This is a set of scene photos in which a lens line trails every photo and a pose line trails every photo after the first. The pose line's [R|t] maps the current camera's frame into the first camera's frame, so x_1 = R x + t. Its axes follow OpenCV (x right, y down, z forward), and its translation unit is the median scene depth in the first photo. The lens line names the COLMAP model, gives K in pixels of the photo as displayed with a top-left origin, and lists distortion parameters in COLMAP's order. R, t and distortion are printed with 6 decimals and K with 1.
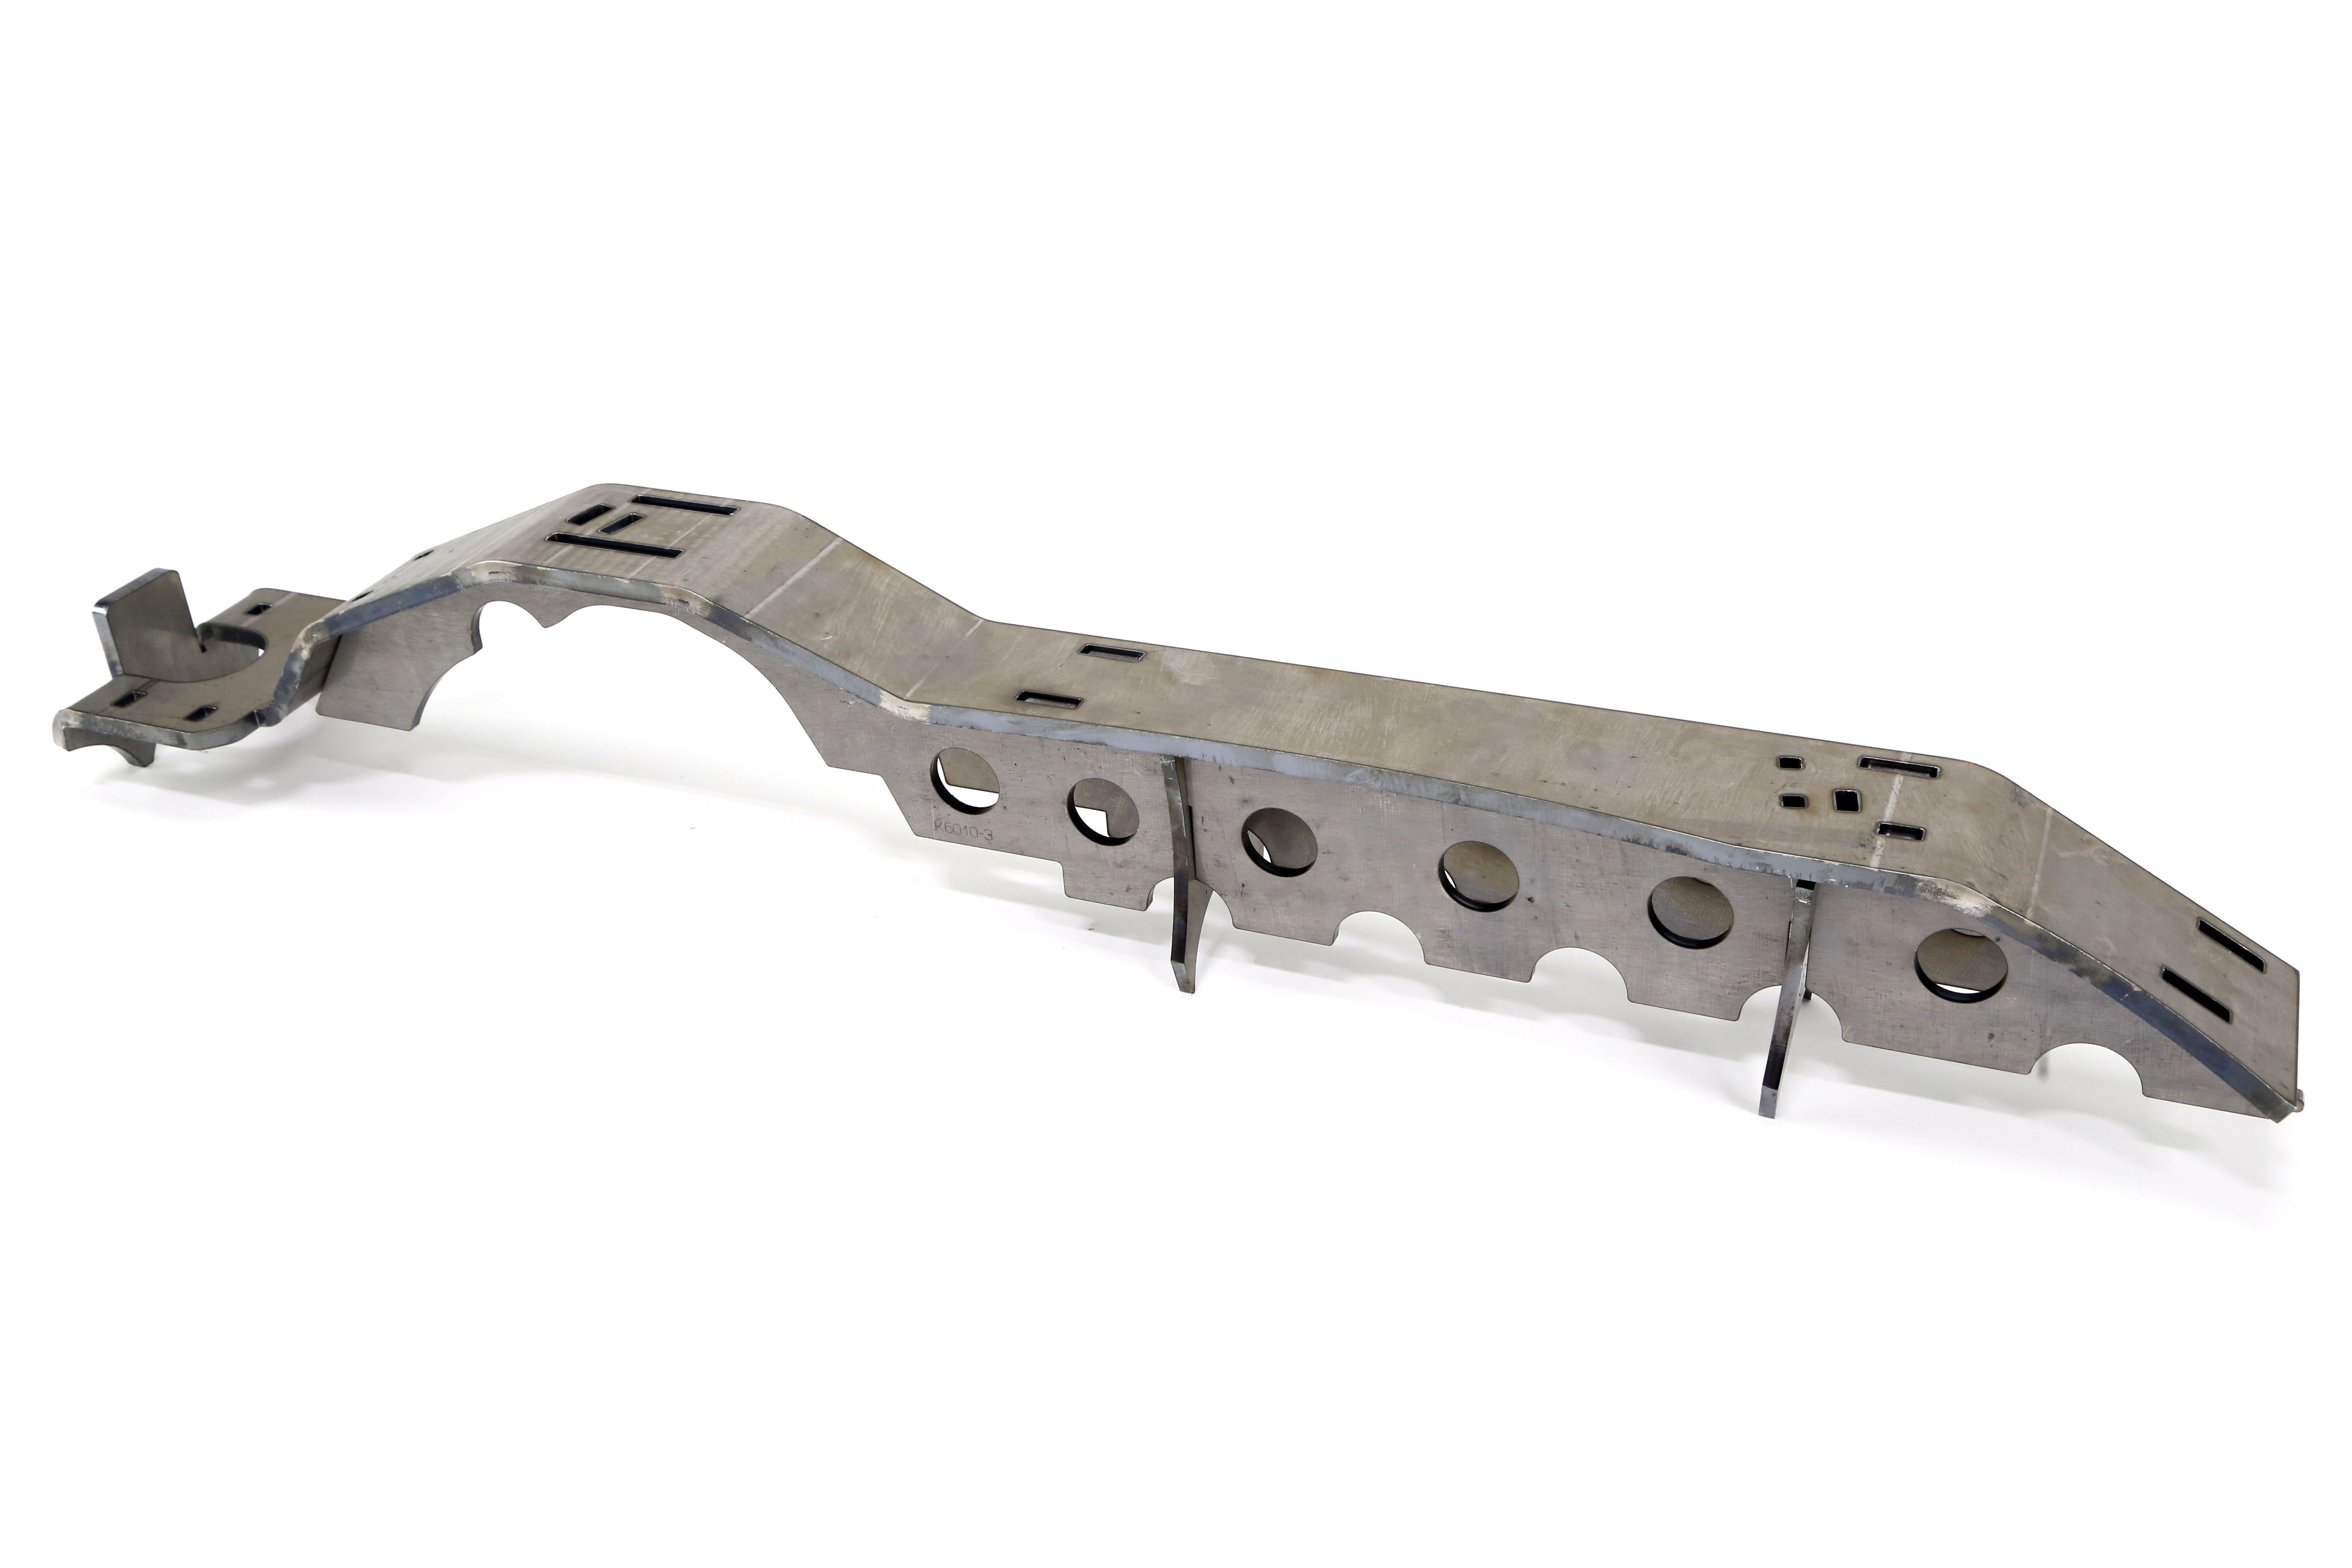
lens RADIAL K [[2390.2, 0, 1176.0], [0, 2390.2, 784.0], [0, 0, 1]] dist [0.008687, 0.004596]
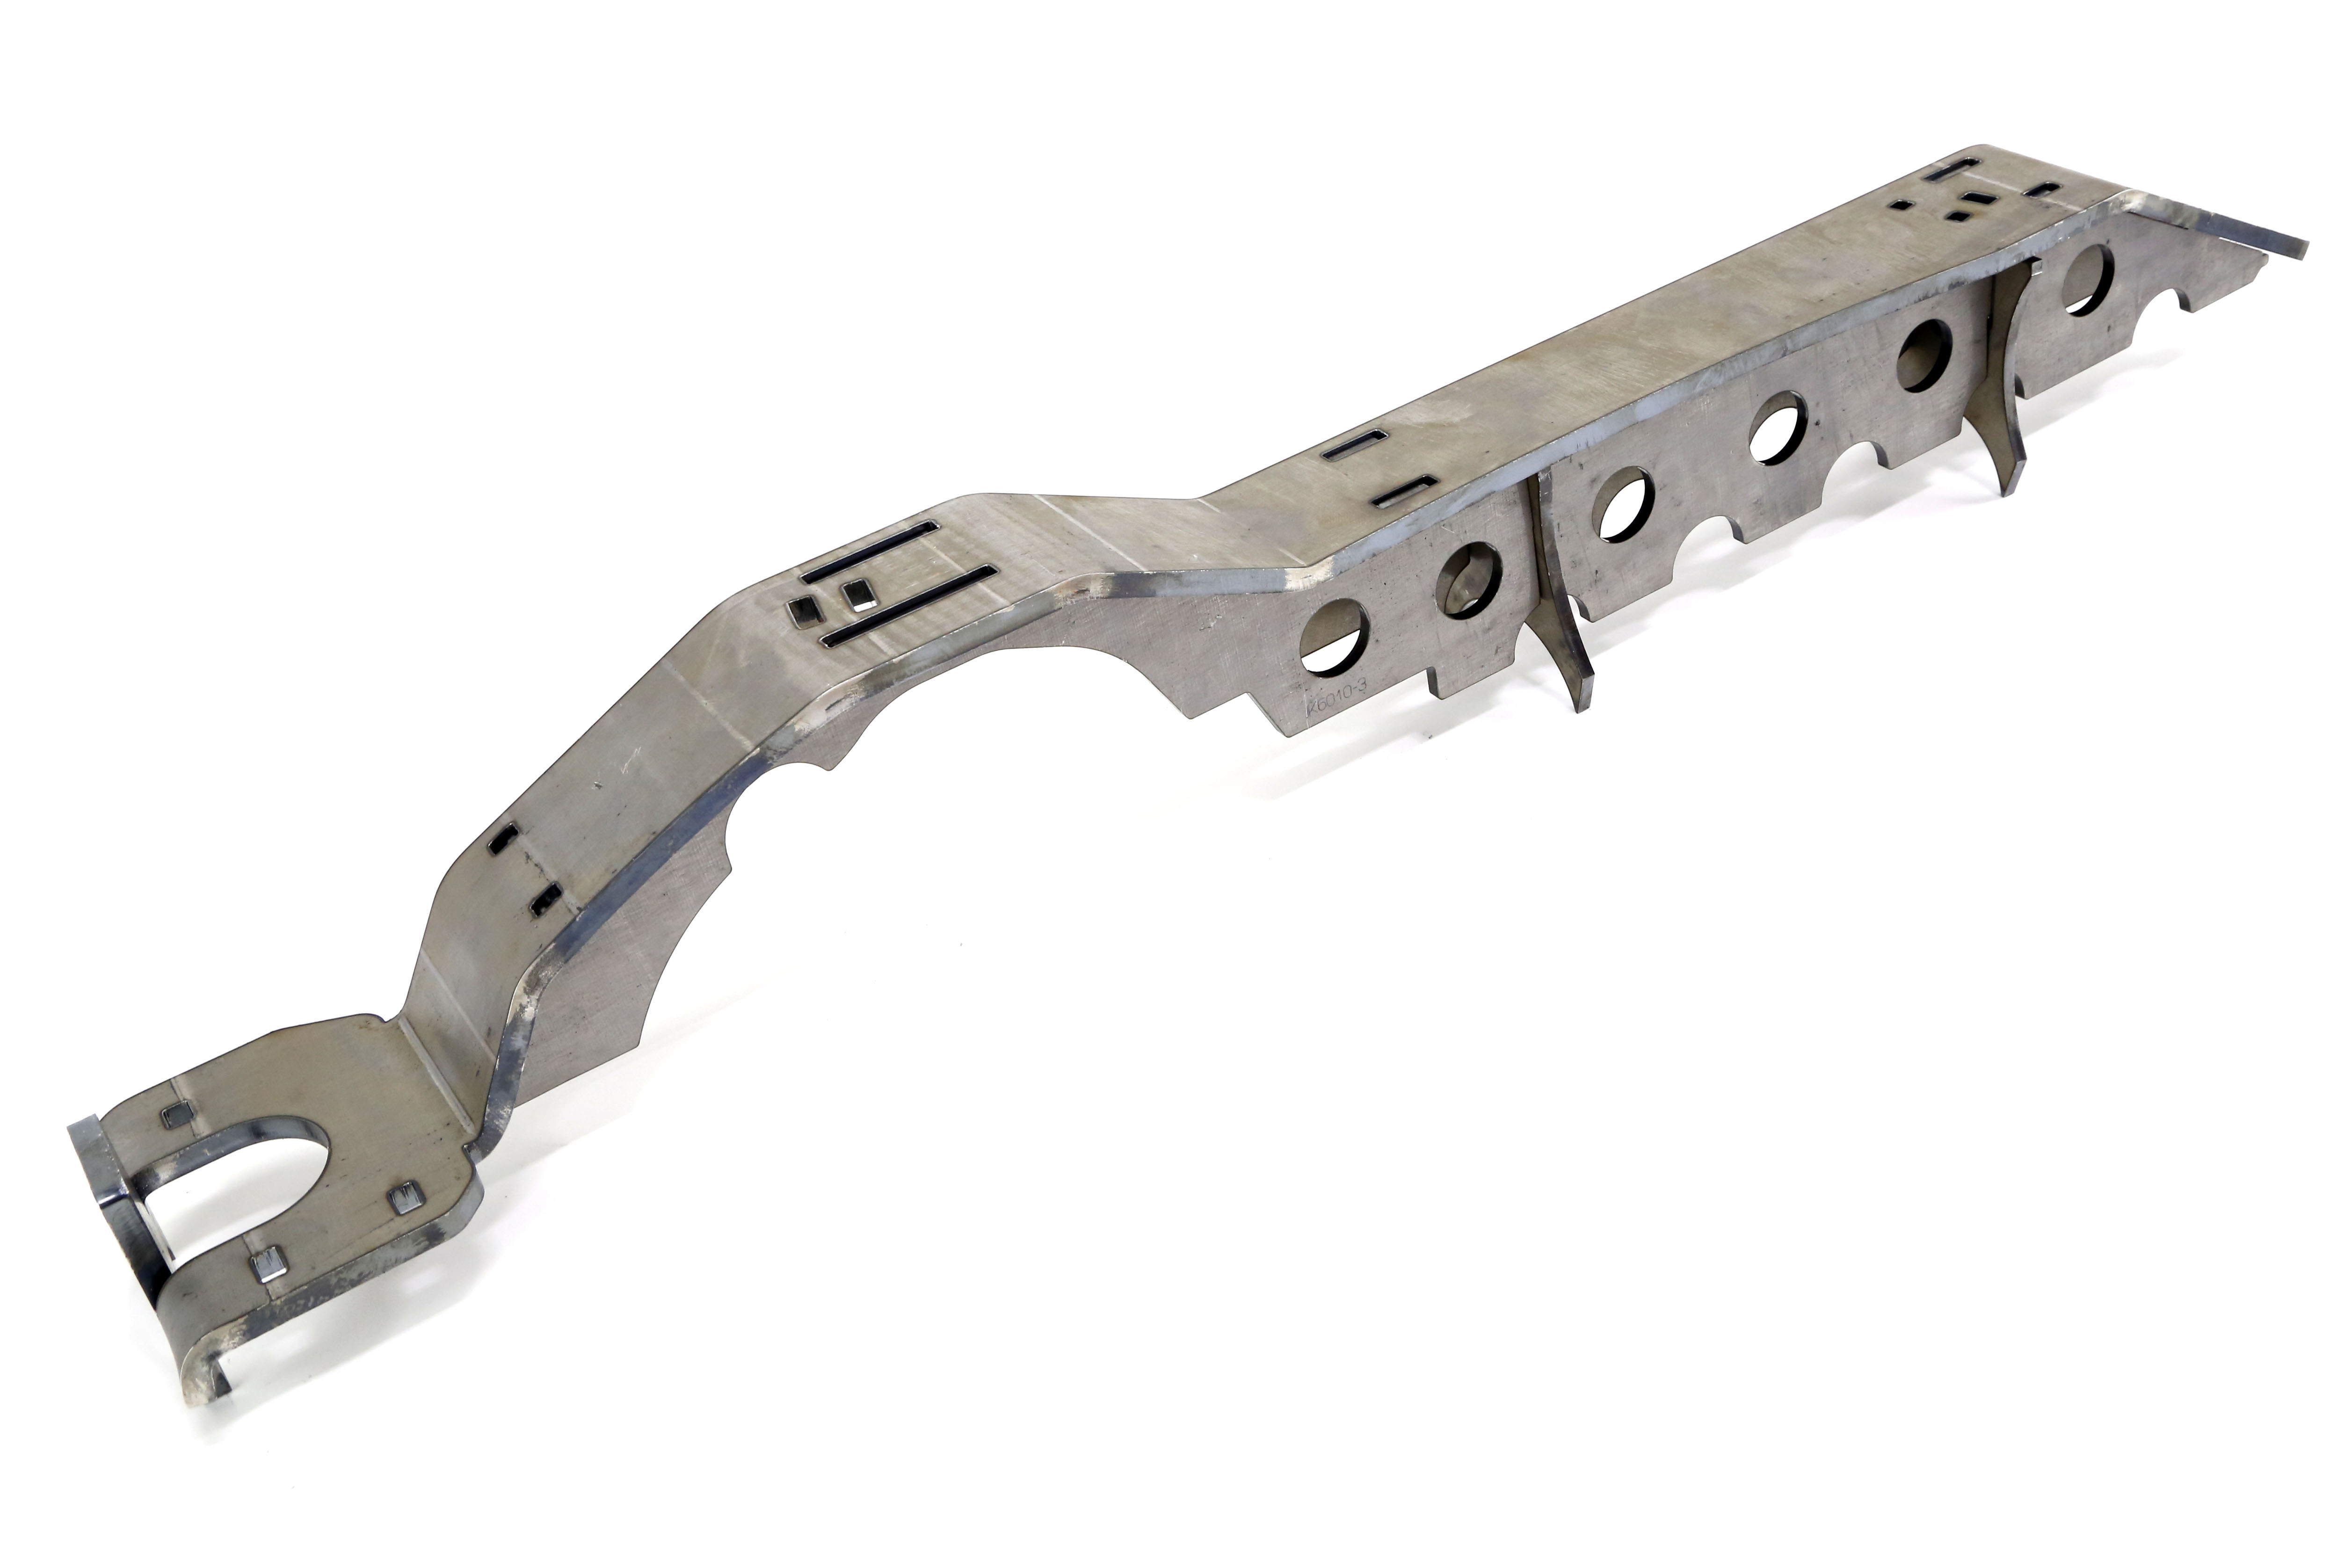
lens RADIAL K [[2390.2, 0, 1176.0], [0, 2390.2, 784.0], [0, 0, 1]] dist [0.008687, 0.004596]
pose [[0.593895, -0.506907, 0.624768, -0.748944], [0.529935, 0.830764, 0.170294, -0.147339], [-0.605358, 0.229950, 0.762014, 0.384784]]
